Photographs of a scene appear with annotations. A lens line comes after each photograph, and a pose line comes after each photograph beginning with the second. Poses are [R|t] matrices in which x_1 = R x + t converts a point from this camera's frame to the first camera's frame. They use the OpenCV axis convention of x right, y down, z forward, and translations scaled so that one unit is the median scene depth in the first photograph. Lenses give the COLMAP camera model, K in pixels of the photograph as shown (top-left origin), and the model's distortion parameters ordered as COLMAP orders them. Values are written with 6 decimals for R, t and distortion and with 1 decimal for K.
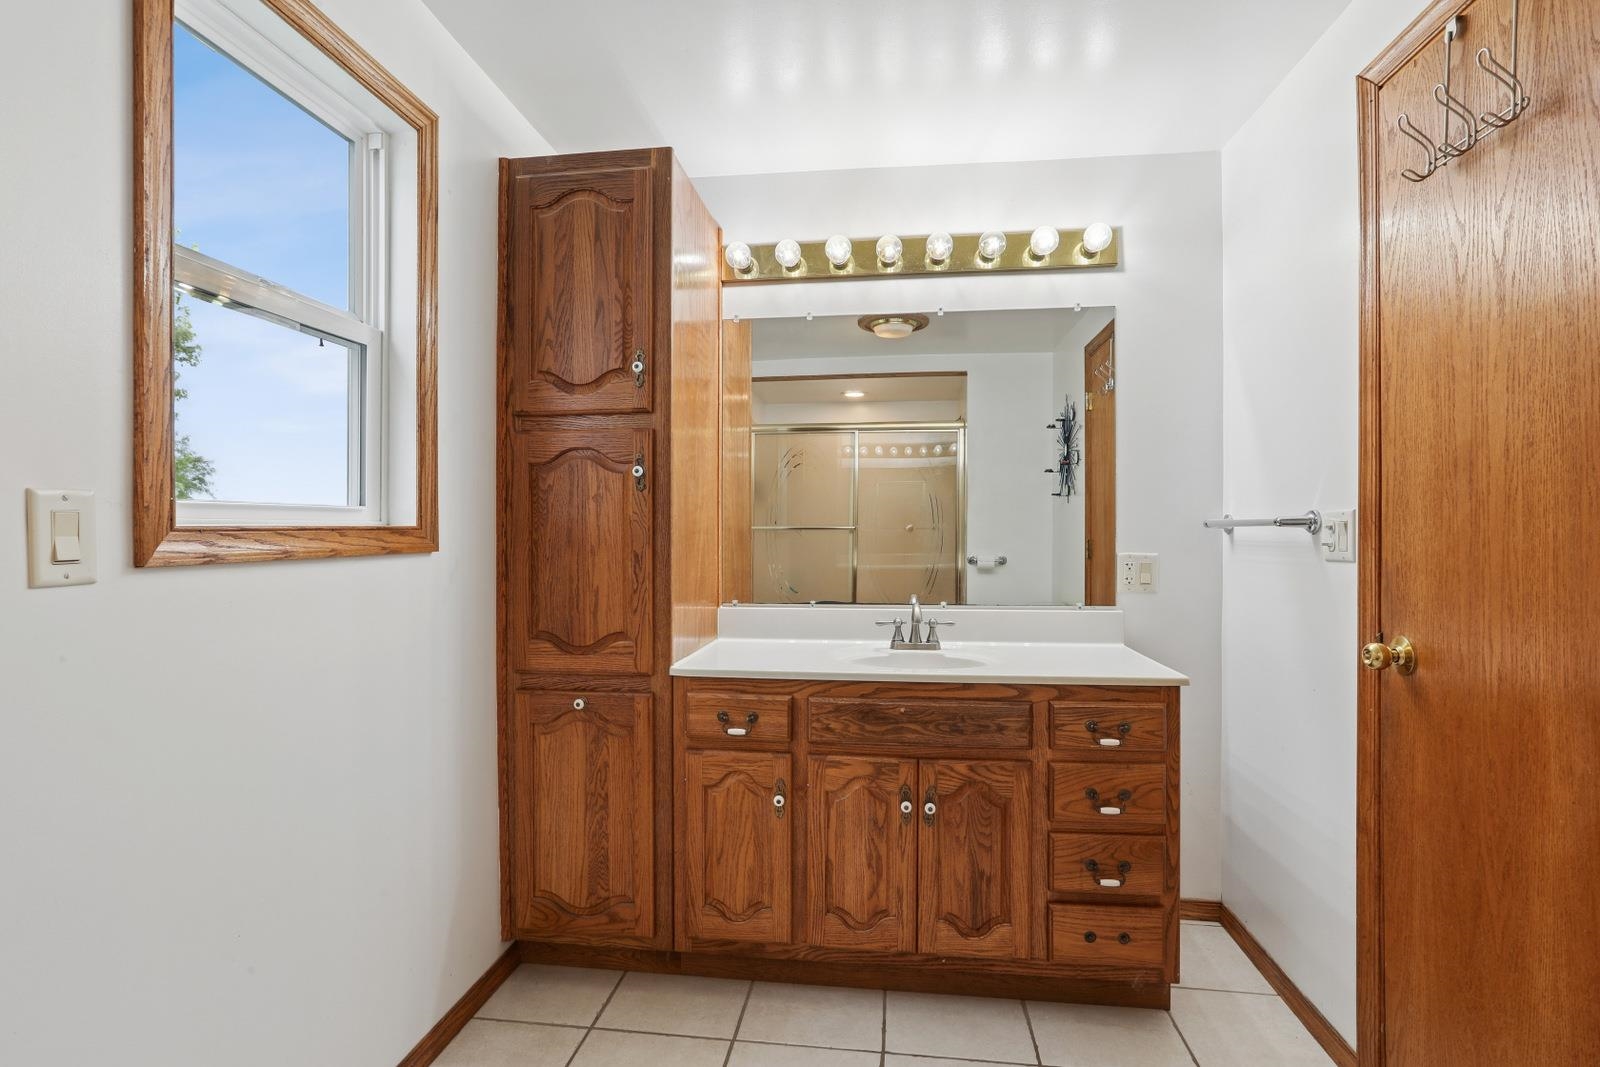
lens RADIAL K [[772.7, 0, 797.3], [0, 772.7, 533.3], [0, 0, 1]] dist [0.005340, 0.010379]
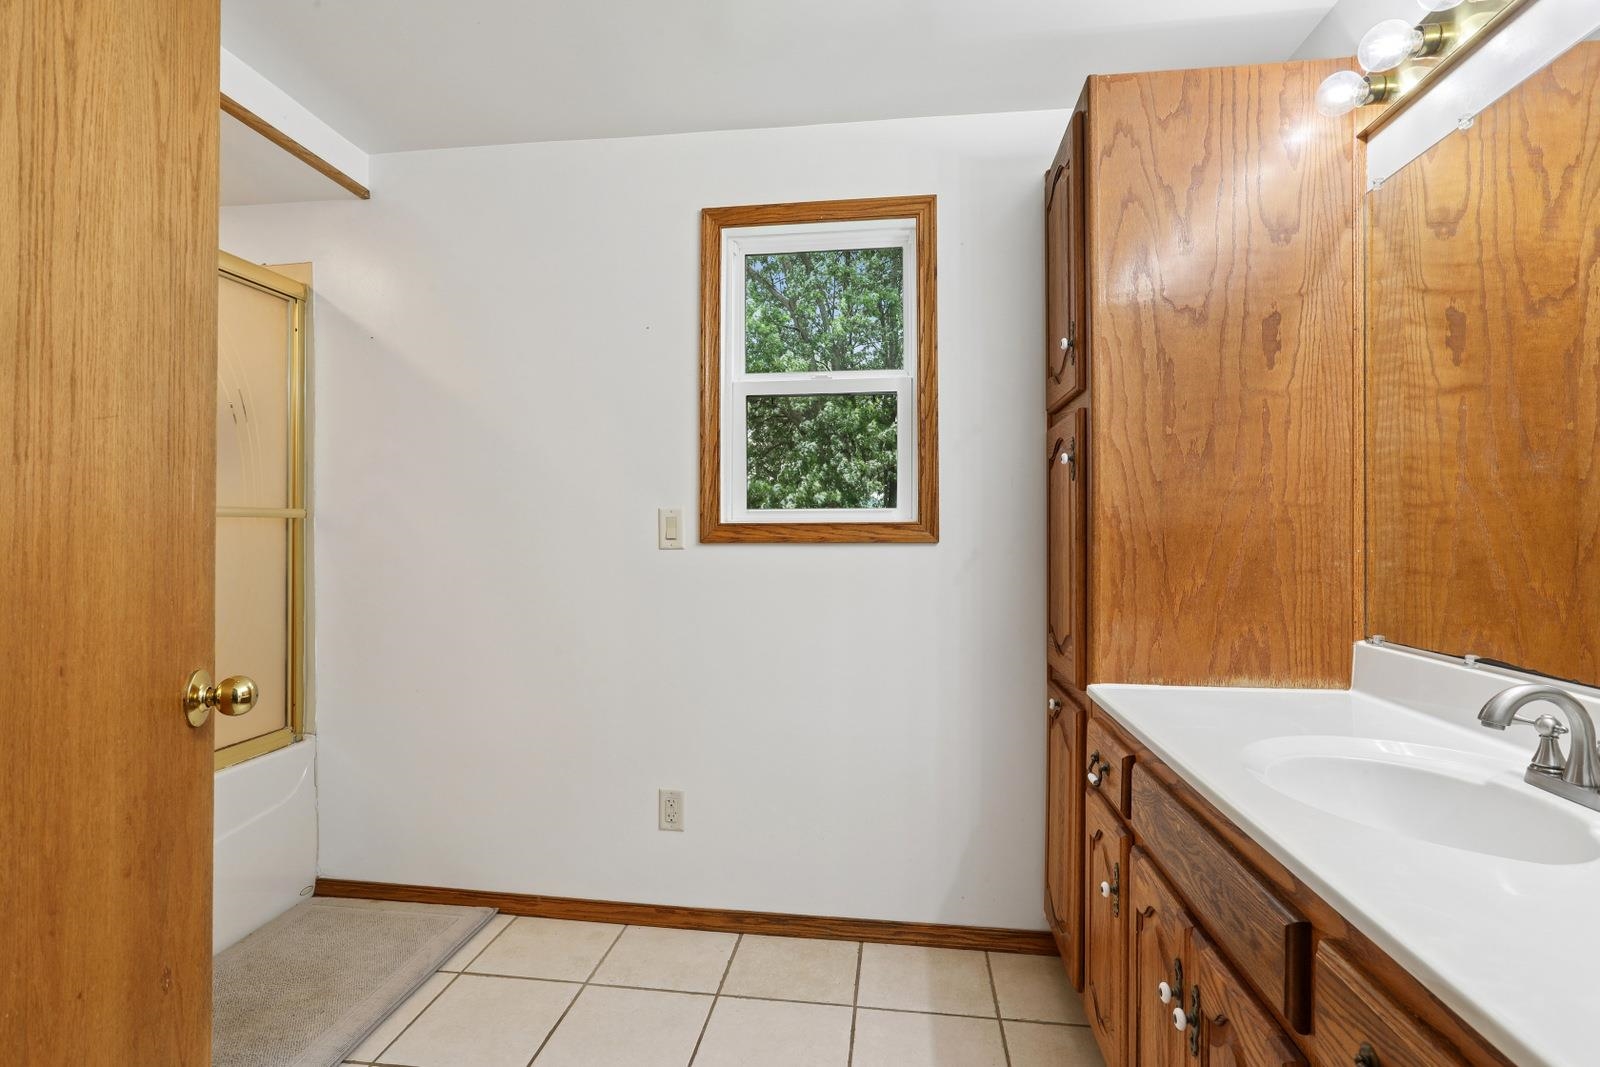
lens RADIAL K [[772.7, 0, 796.9], [0, 772.7, 531.7], [0, 0, 1]] dist [0.005340, 0.010379]
pose [[0.004974, -0.002247, -0.999985, 0.796420], [-0.003987, 0.999989, -0.002267, 0.010383], [0.999980, 0.003998, 0.004965, 0.787391]]
